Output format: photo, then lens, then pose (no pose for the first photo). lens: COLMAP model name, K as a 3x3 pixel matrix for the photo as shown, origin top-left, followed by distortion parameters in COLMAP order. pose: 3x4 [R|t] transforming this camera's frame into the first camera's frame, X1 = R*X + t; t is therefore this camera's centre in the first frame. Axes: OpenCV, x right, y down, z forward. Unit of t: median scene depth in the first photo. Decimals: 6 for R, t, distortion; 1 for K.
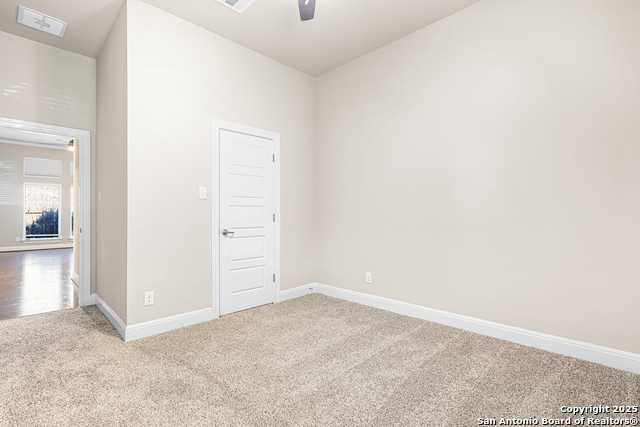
lens RADIAL K [[299.8, 0, 319.7], [0, 299.8, 213.1], [0, 0, 1]] dist [0.012392, -0.002673]
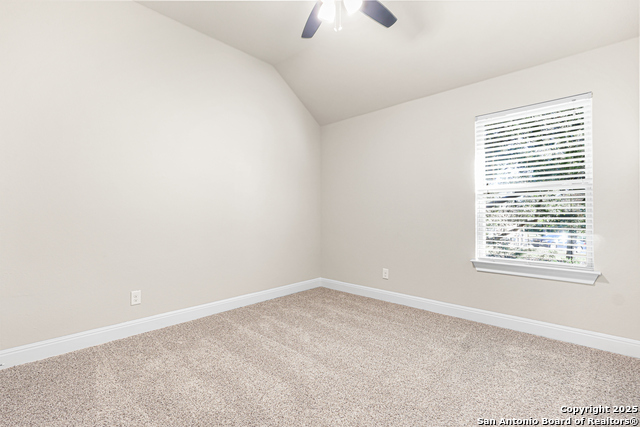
lens RADIAL K [[299.8, 0, 321.4], [0, 299.8, 214.0], [0, 0, 1]] dist [0.012392, -0.002673]
pose [[-0.017963, -0.002471, 0.999836, -0.784083], [-0.006792, 0.999974, 0.002350, -0.000471], [-0.999816, -0.006748, -0.017980, 0.712518]]
